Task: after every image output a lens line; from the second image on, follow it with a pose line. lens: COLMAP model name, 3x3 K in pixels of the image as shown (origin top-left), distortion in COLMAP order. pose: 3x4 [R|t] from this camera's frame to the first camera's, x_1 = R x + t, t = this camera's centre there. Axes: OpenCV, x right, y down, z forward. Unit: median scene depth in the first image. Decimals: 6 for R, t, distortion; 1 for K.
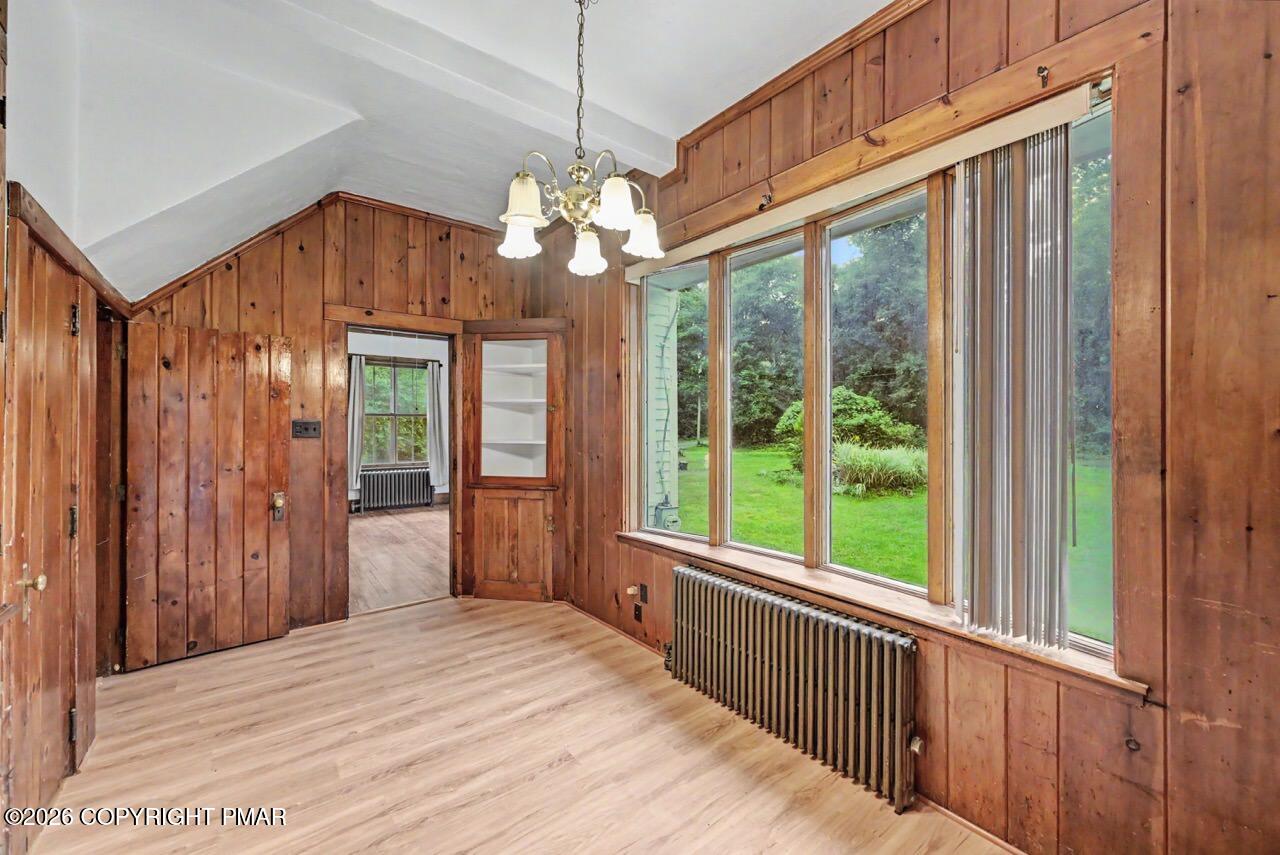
lens RADIAL K [[504.3, 0, 639.3], [0, 504.3, 427.5], [0, 0, 1]] dist [-0.004488, 0.001051]
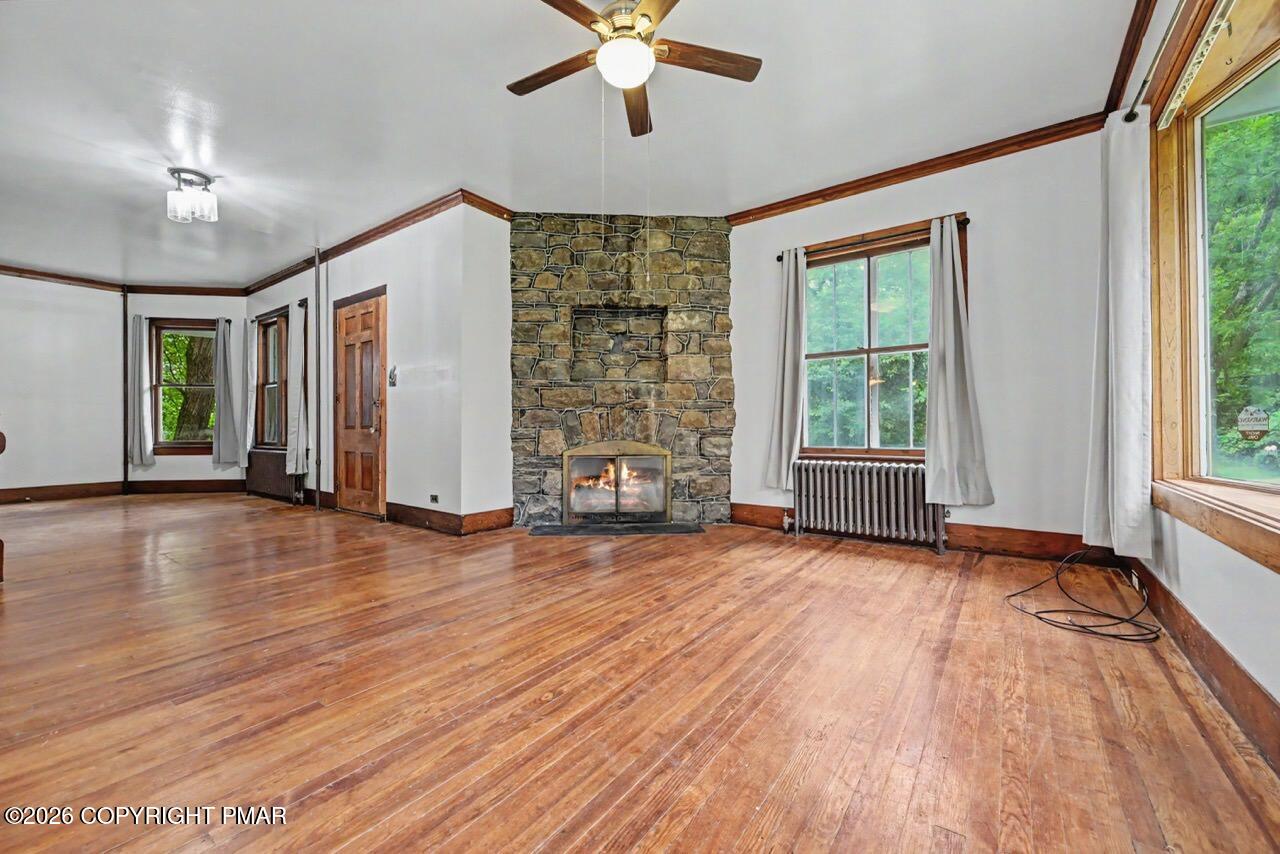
lens RADIAL K [[504.3, 0, 645.4], [0, 504.3, 425.6], [0, 0, 1]] dist [-0.004488, 0.001051]
pose [[0.293333, -0.005290, -0.955996, -0.197889], [0.001742, 0.999986, -0.004999, 0.142772], [0.956009, -0.000199, 0.293338, 1.831512]]
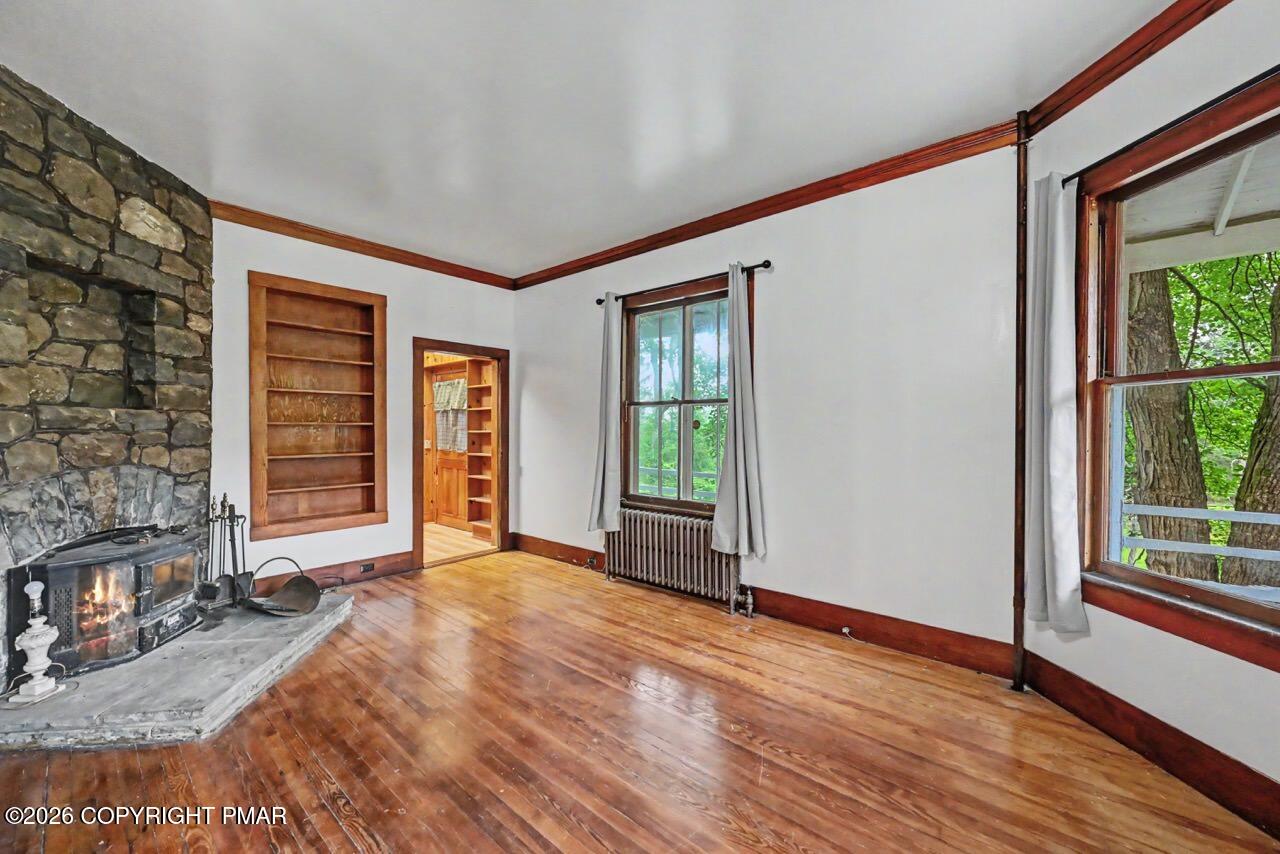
lens RADIAL K [[504.3, 0, 643.8], [0, 504.3, 431.4], [0, 0, 1]] dist [-0.004488, 0.001051]
pose [[-0.977258, -0.001883, -0.212045, -2.354503], [-0.004495, 0.999920, 0.011838, 0.002556], [0.212005, 0.012522, -0.977188, 0.897234]]
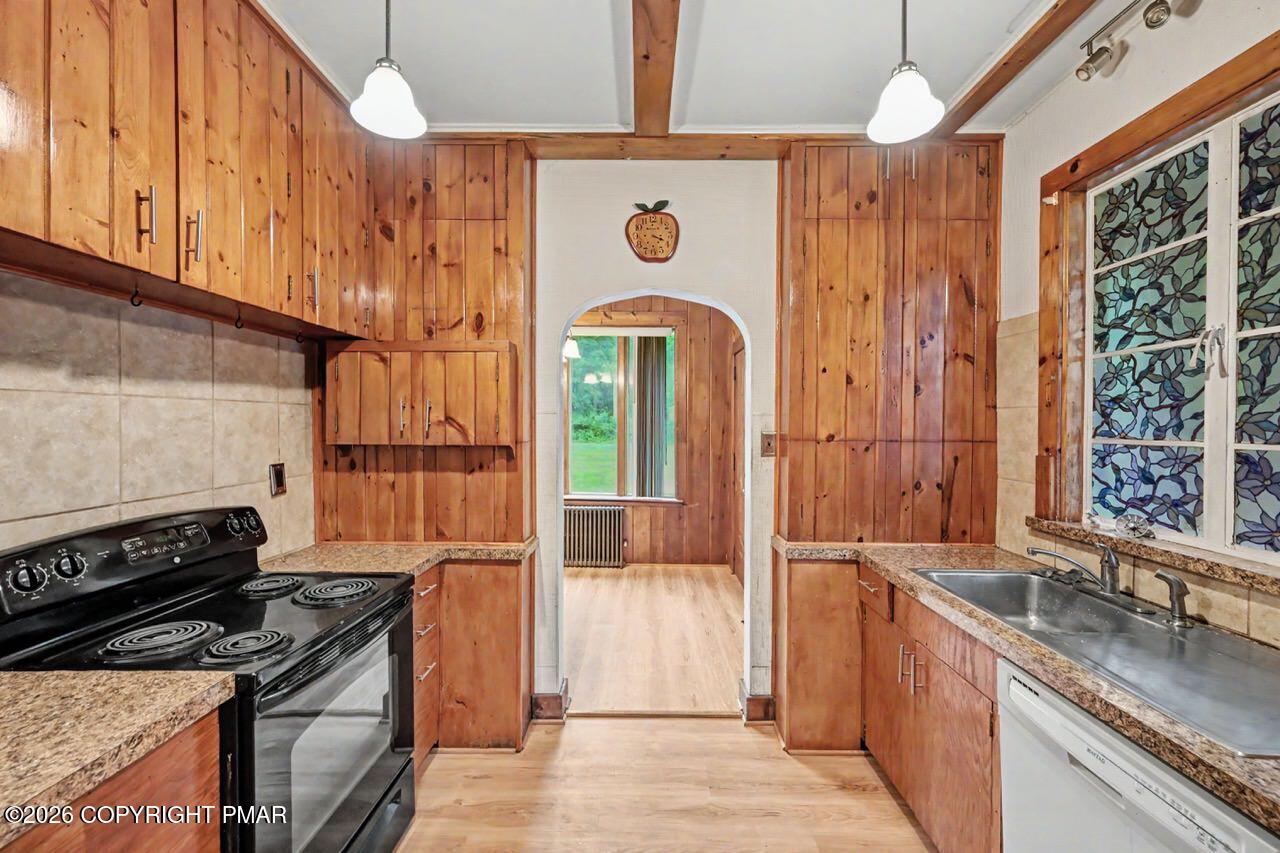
lens RADIAL K [[504.3, 0, 631.9], [0, 504.3, 427.5], [0, 0, 1]] dist [-0.004488, 0.001051]
pose [[0.633301, -0.008432, 0.773859, -0.941650], [-0.002012, 0.999919, 0.012541, -0.027483], [-0.773903, -0.009499, 0.633233, -0.468974]]
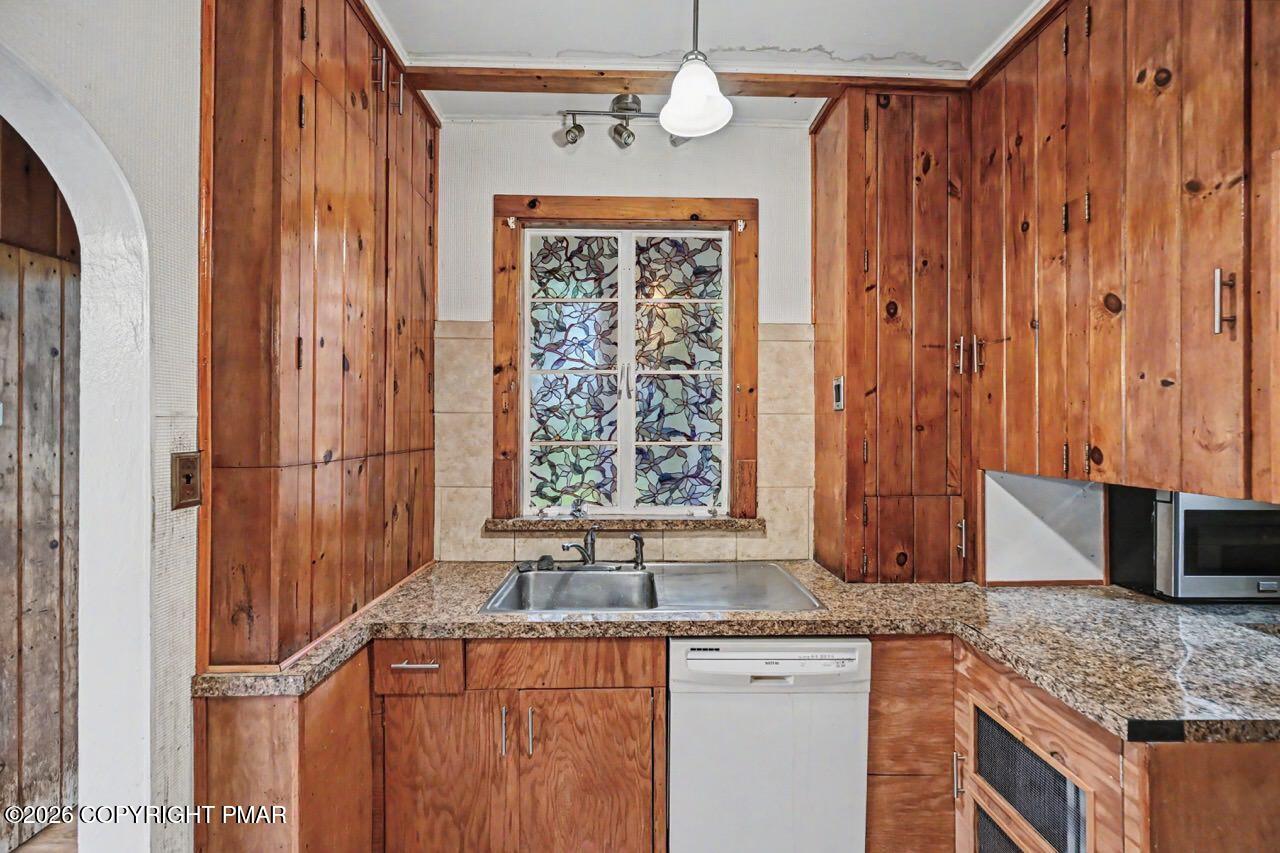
lens RADIAL K [[504.3, 0, 644.7], [0, 504.3, 422.7], [0, 0, 1]] dist [-0.004488, 0.001051]
pose [[-0.808582, -0.004347, 0.588368, -0.672037], [-0.005055, 0.999987, 0.000441, -0.035306], [-0.588362, -0.002617, -0.808593, -0.034812]]
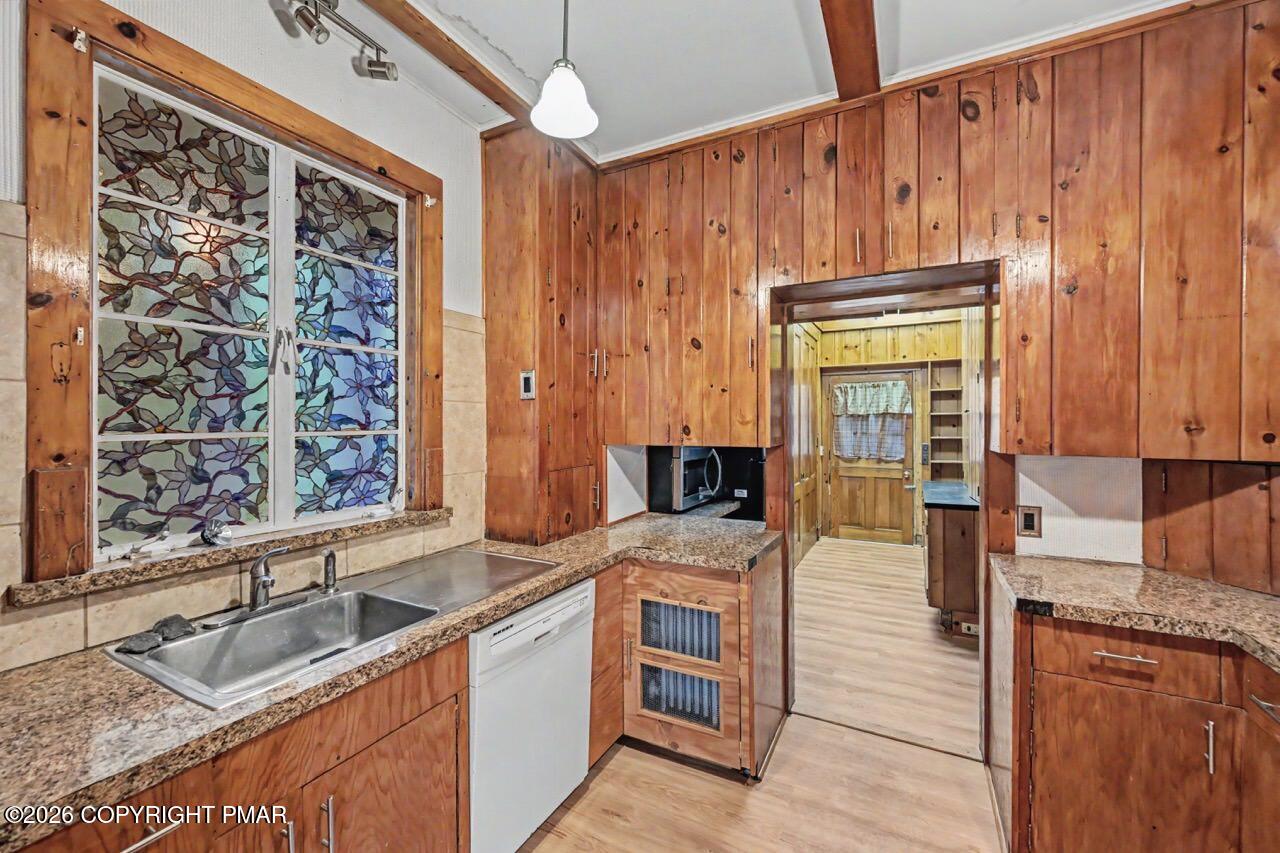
lens RADIAL K [[504.3, 0, 644.8], [0, 504.3, 423.6], [0, 0, 1]] dist [-0.004488, 0.001051]
pose [[-0.906960, -0.003102, -0.421205, -0.353401], [-0.003985, 0.999991, 0.001215, -0.019206], [0.421197, 0.002781, -0.906965, 0.040268]]
